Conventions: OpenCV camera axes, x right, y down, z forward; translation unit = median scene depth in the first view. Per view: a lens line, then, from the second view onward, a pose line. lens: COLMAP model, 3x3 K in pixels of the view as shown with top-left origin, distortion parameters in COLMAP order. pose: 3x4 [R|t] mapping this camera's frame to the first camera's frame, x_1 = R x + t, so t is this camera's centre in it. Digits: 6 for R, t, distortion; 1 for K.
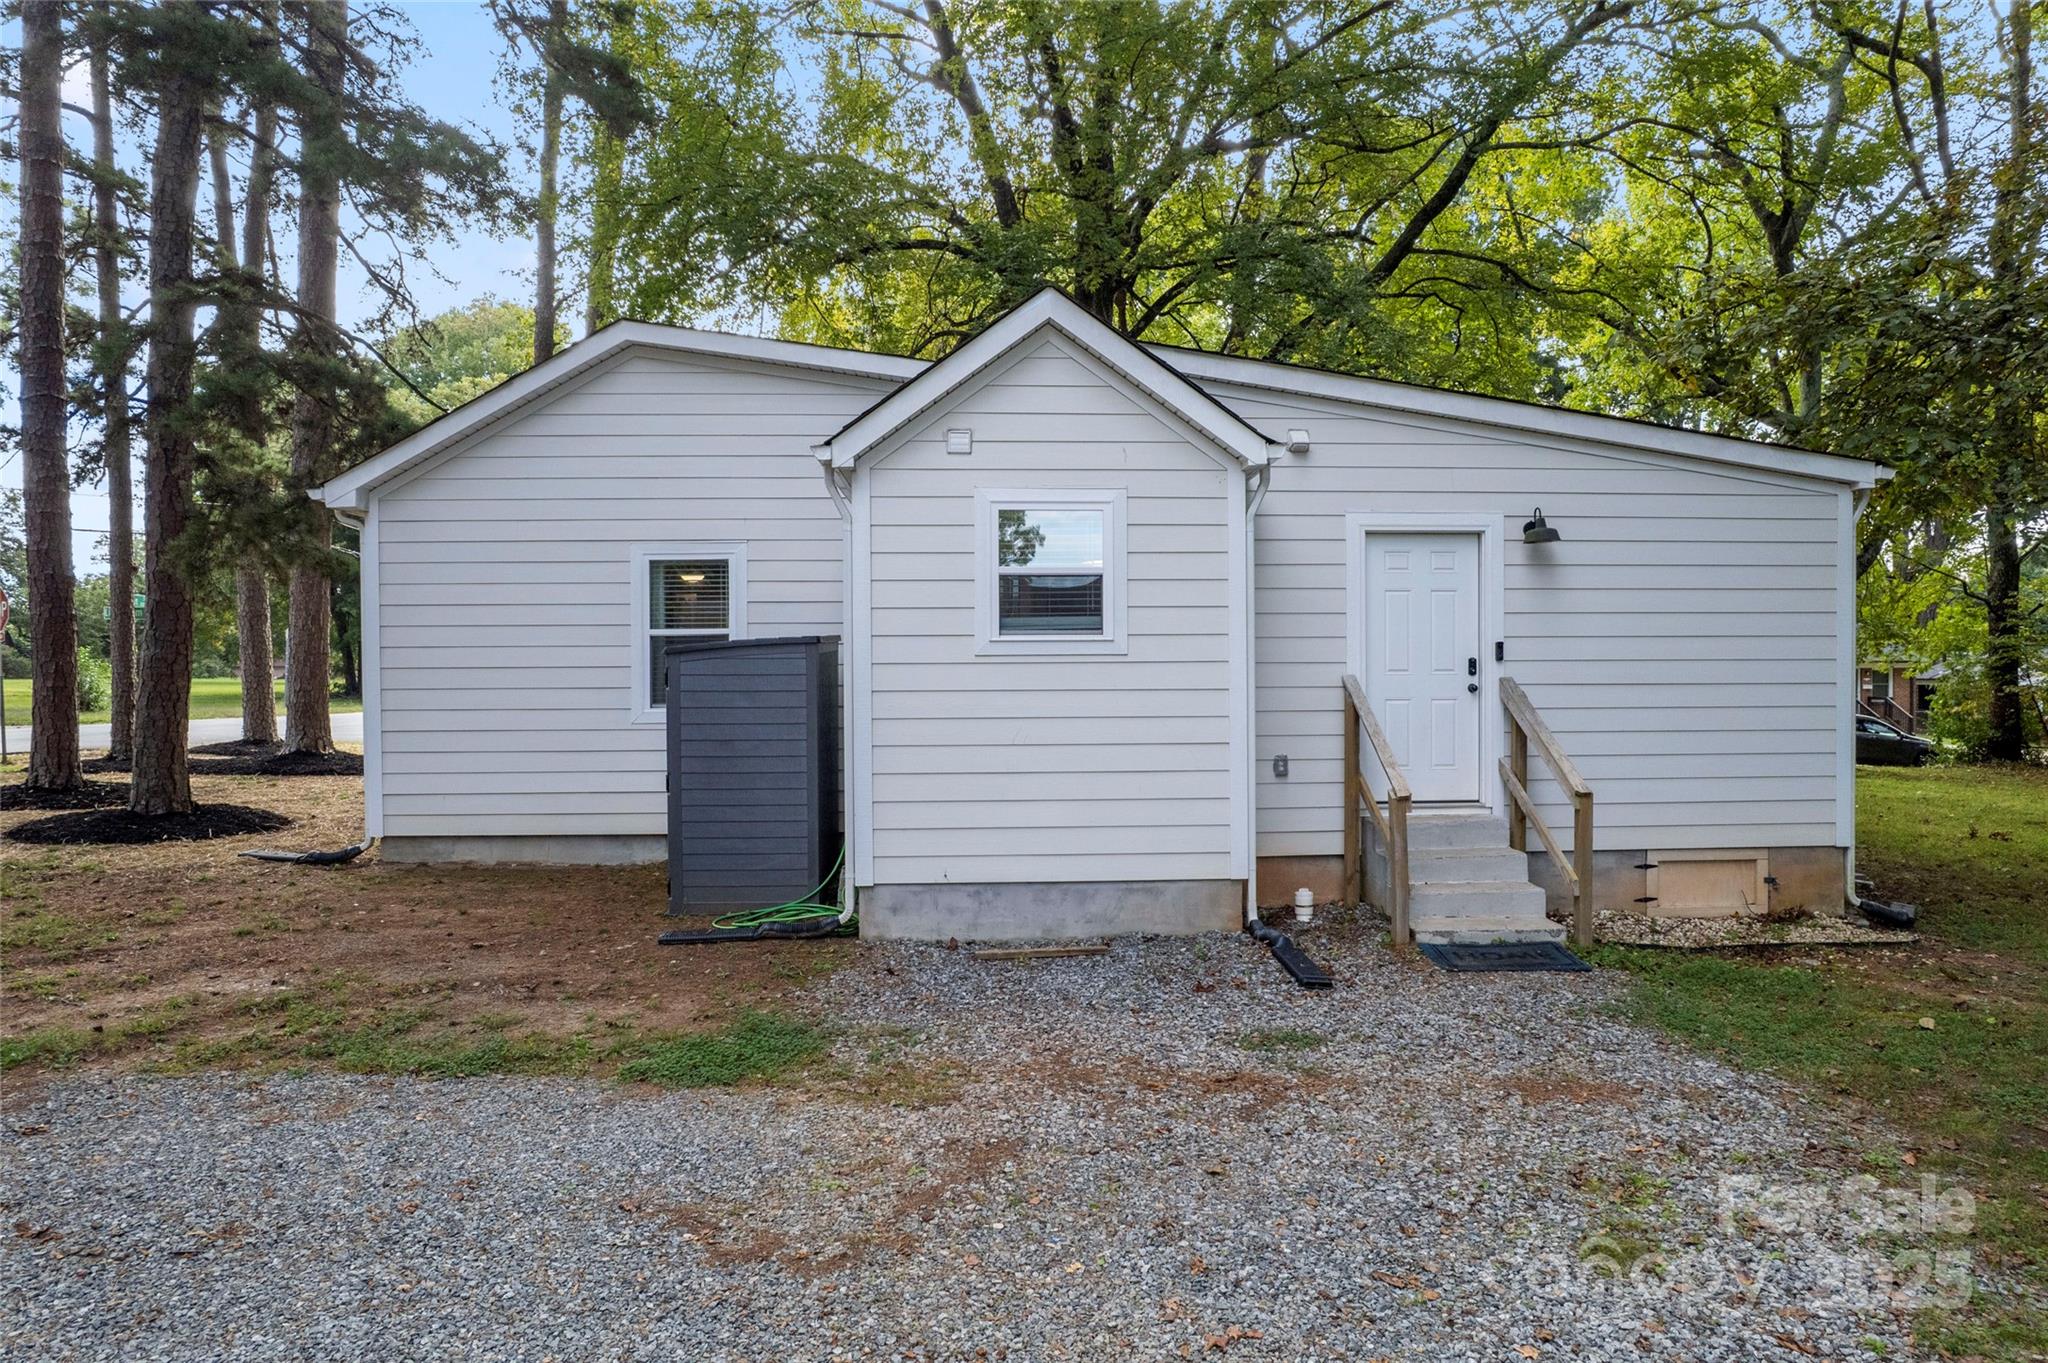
lens RADIAL K [[1283.3, 0, 1024.0], [0, 1283.3, 681.5], [0, 0, 1]] dist [-0.009333, -0.000577]
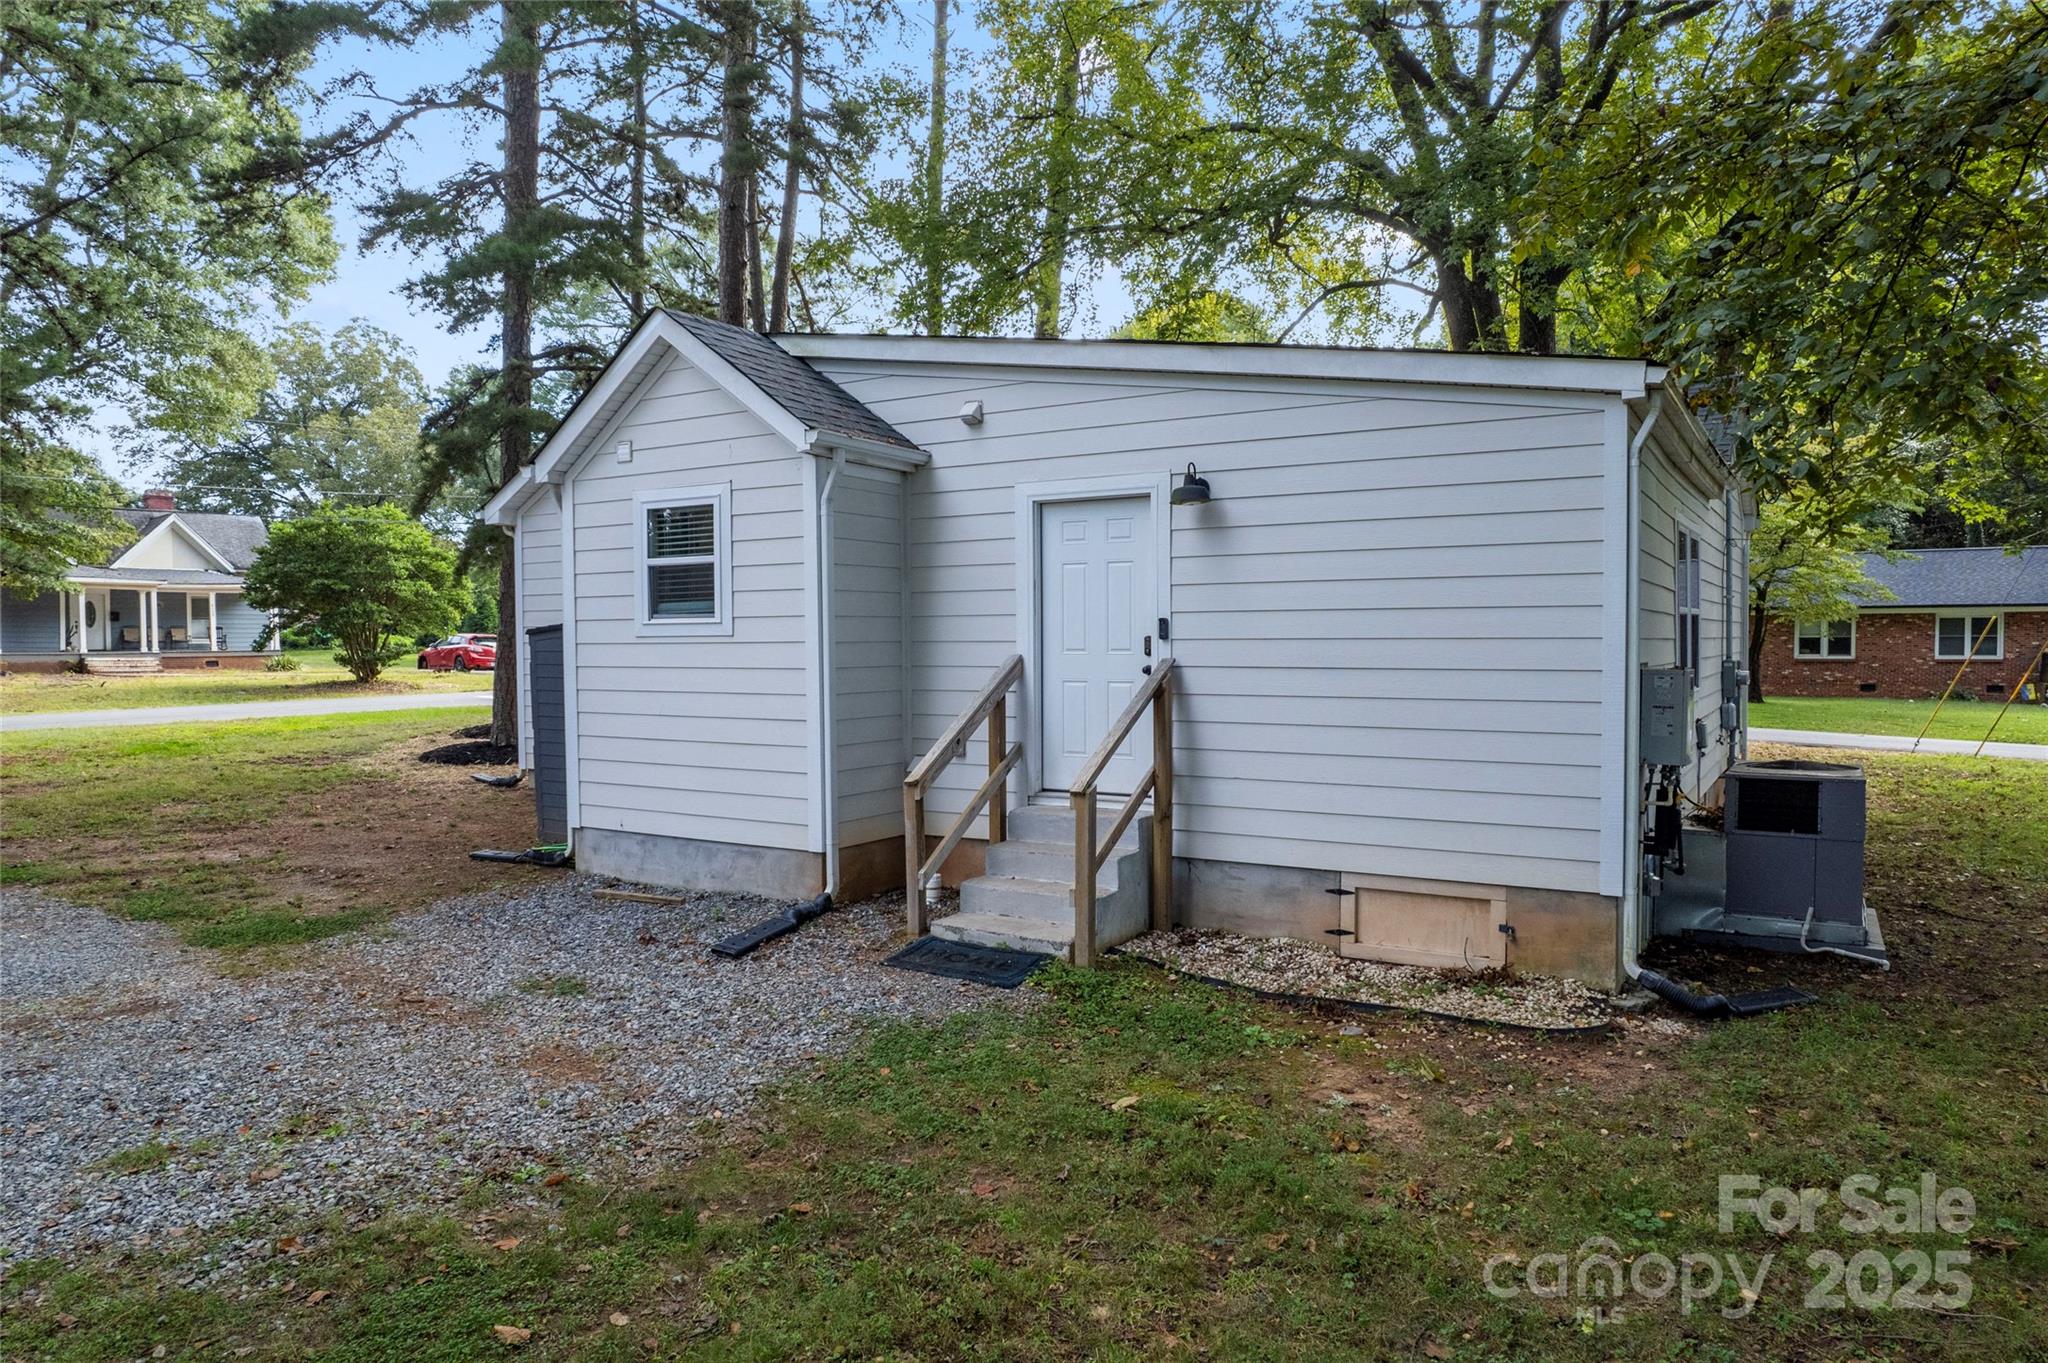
lens RADIAL K [[1291.7, 0, 1024.0], [0, 1291.7, 681.5], [0, 0, 1]] dist [-0.037138, -0.000312]
pose [[0.822196, 0.019673, -0.568865, 0.796376], [-0.001854, 0.999490, 0.031885, -0.015664], [0.569202, -0.025161, 0.821813, 0.217142]]
